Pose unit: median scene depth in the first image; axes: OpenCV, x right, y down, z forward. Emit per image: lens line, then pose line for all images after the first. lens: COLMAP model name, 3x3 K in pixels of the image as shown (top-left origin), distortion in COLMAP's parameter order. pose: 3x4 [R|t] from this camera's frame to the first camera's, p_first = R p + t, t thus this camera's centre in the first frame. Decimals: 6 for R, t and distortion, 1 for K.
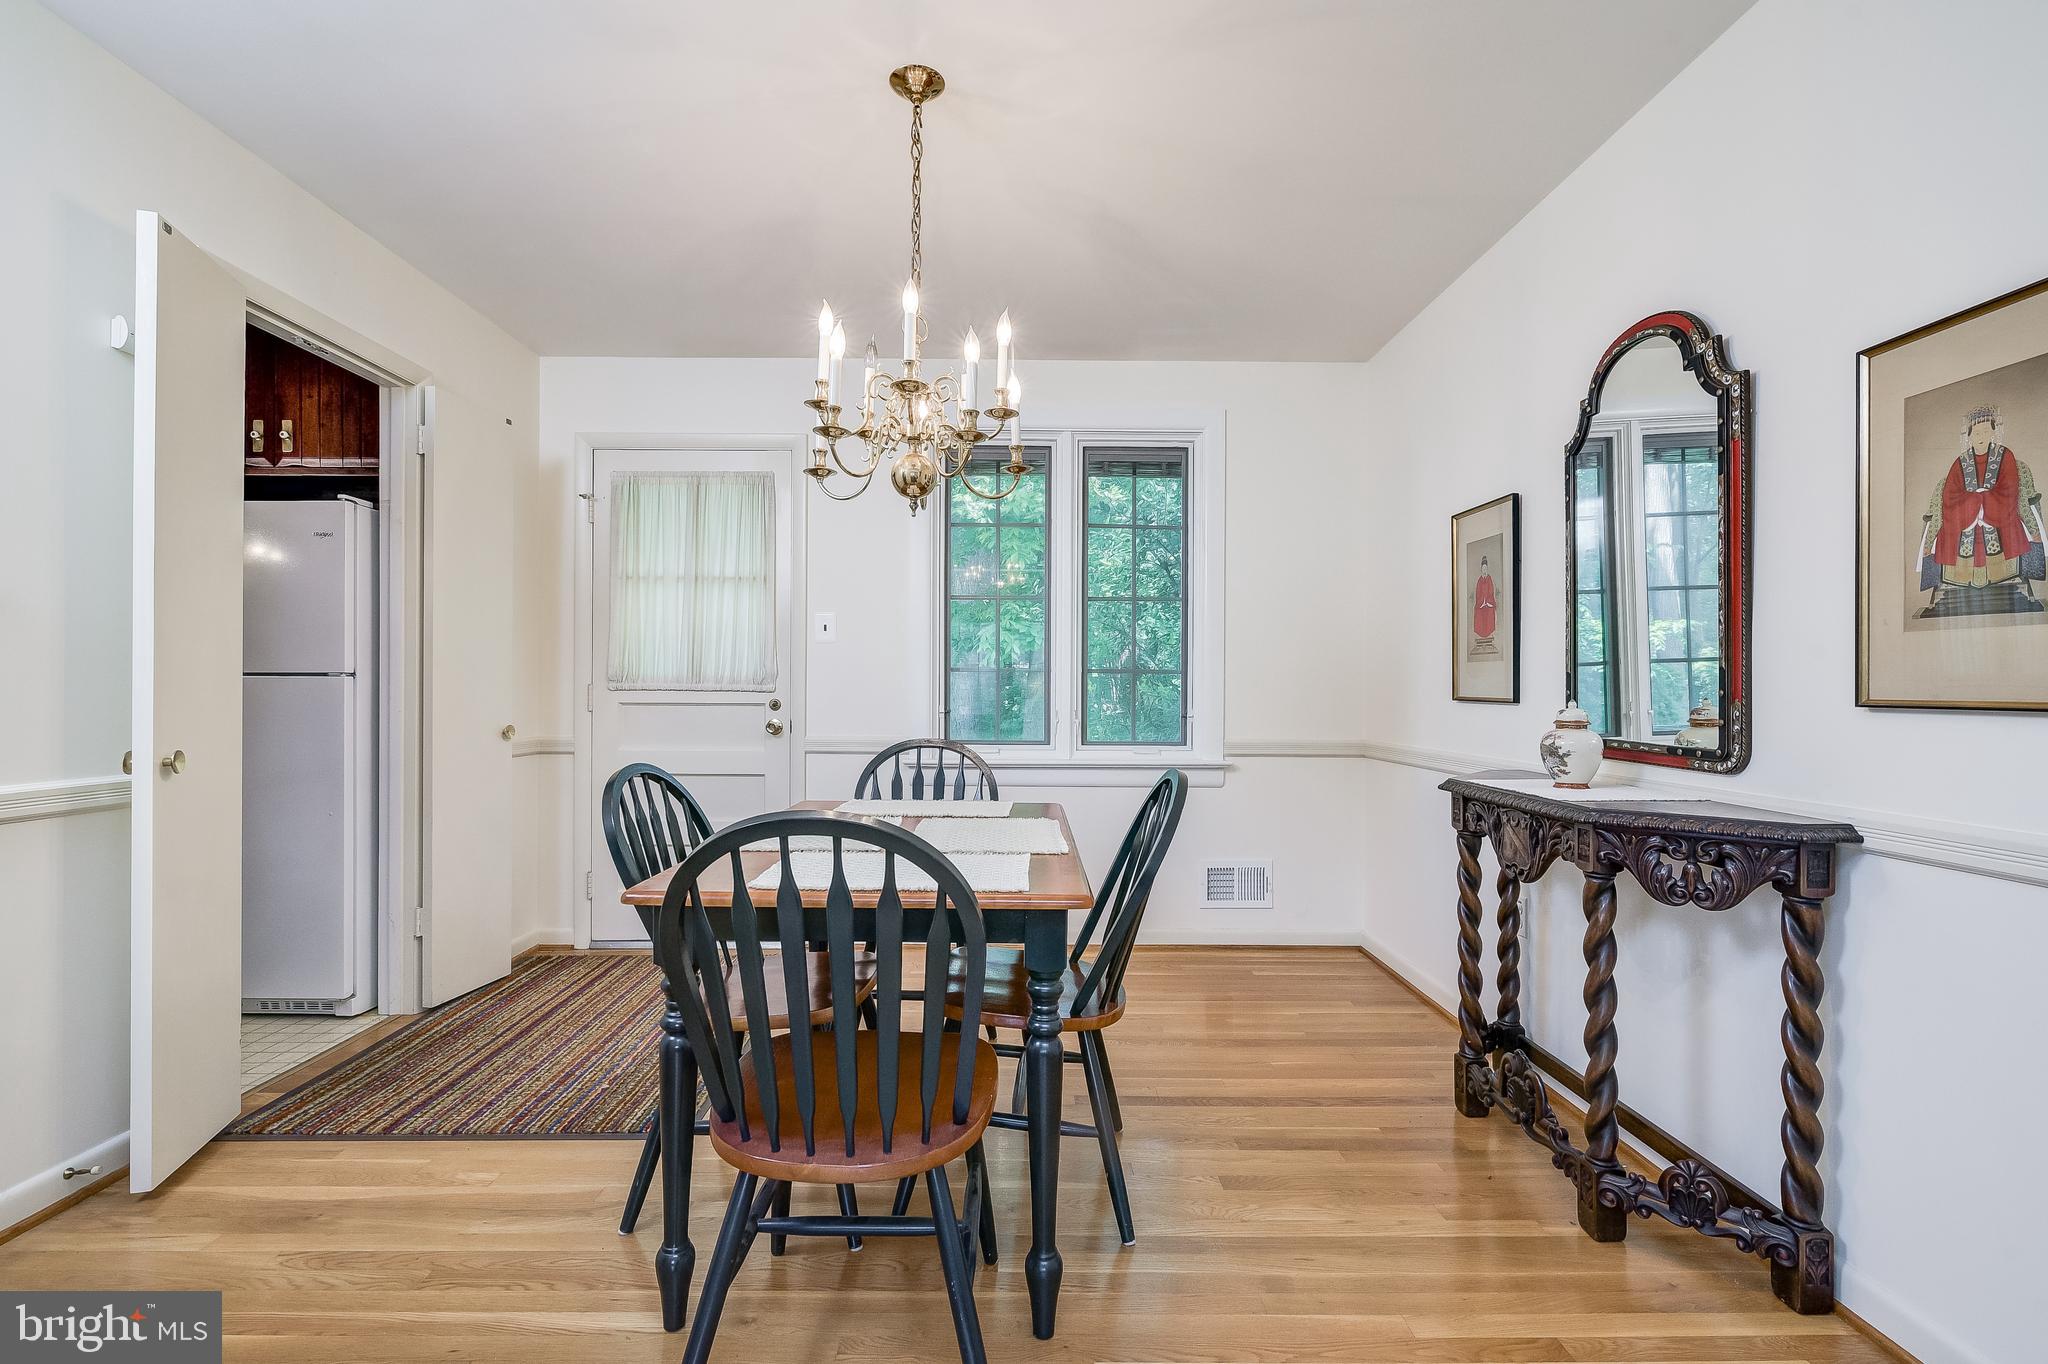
lens RADIAL K [[948.7, 0, 1006.7], [0, 948.7, 686.1], [0, 0, 1]] dist [0.000043, 0.001952]
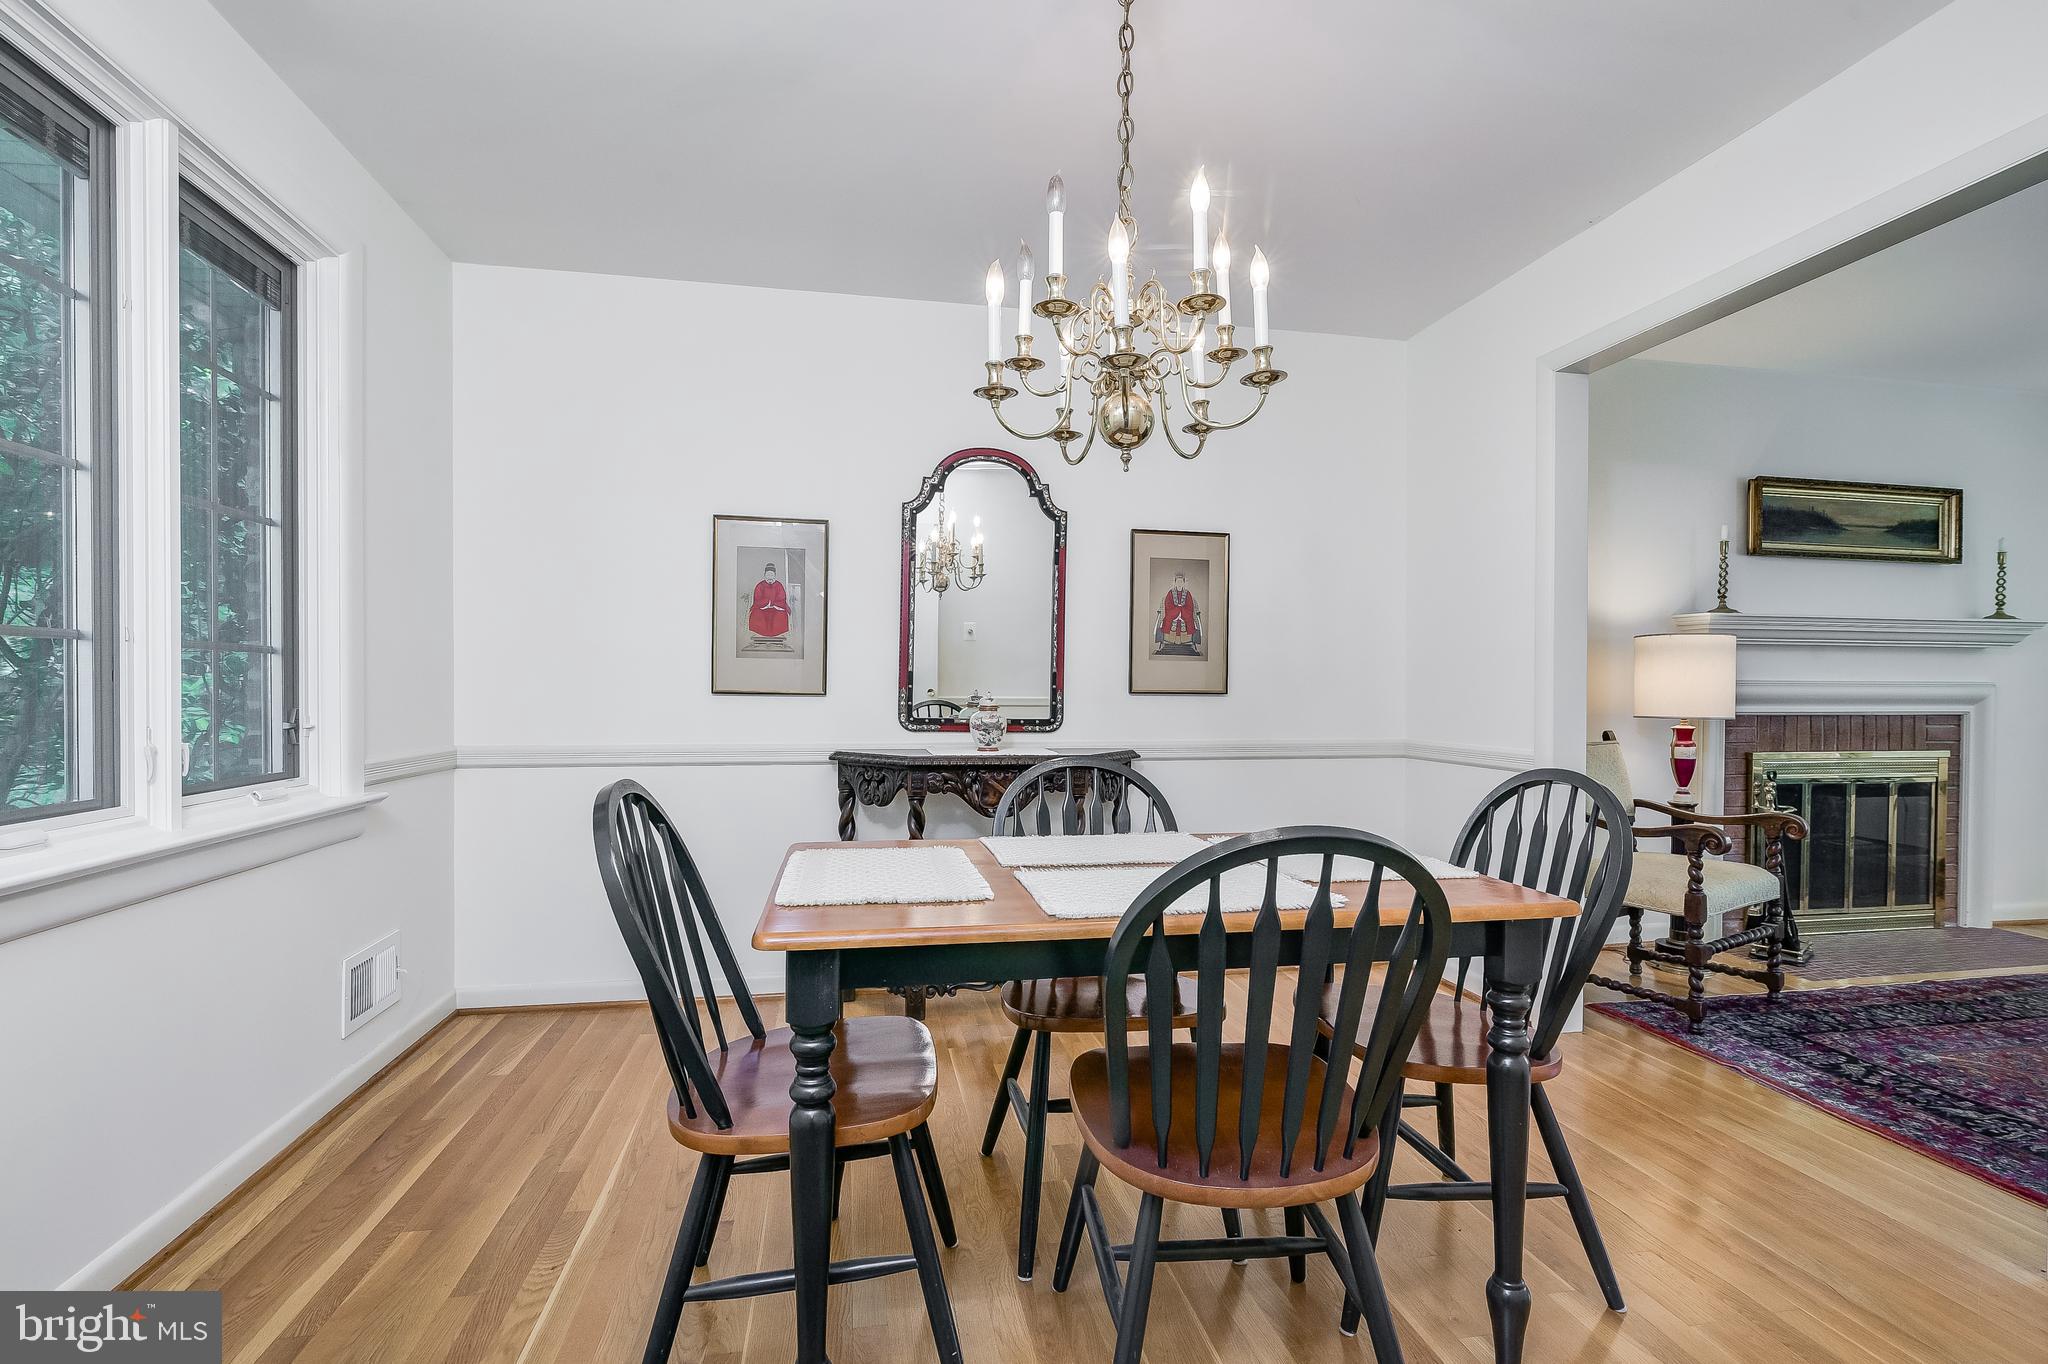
lens RADIAL K [[948.7, 0, 1030.2], [0, 948.7, 691.0], [0, 0, 1]] dist [0.000043, 0.001952]
pose [[-0.206232, -0.005764, 0.978486, -0.917810], [-0.008119, 0.999958, 0.004179, 0.007119], [-0.978469, -0.007082, -0.206270, 1.313184]]
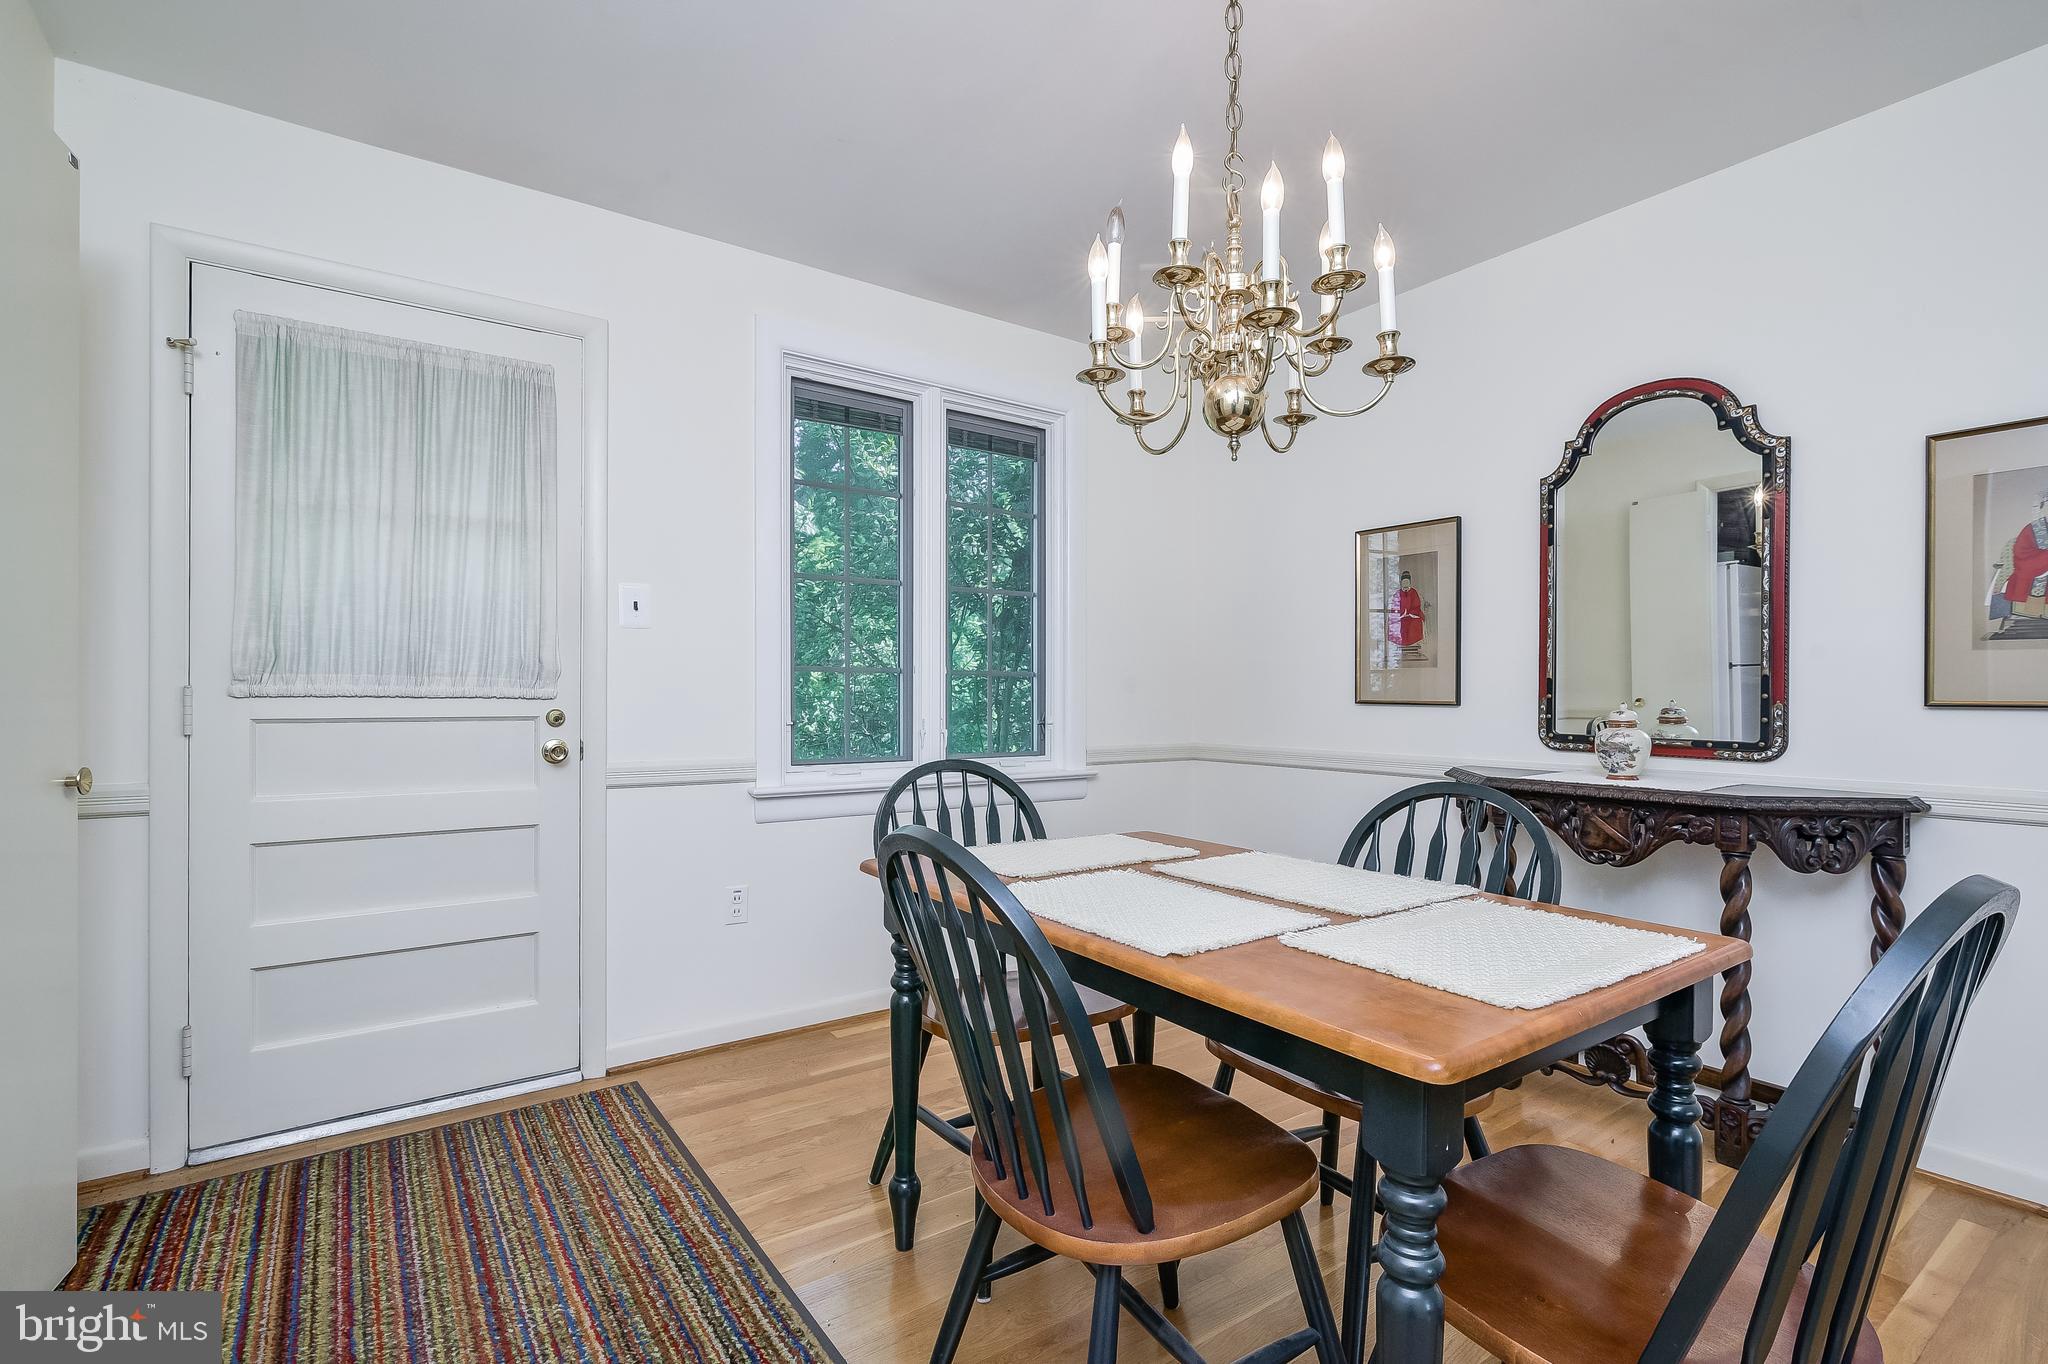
lens RADIAL K [[948.7, 0, 1029.6], [0, 948.7, 688.3], [0, 0, 1]] dist [0.000043, 0.001952]
pose [[0.815540, 0.001530, 0.578699, -0.685441], [-0.000635, 0.999998, -0.001749, -0.000166], [-0.578701, 0.001059, 0.815539, 0.509486]]
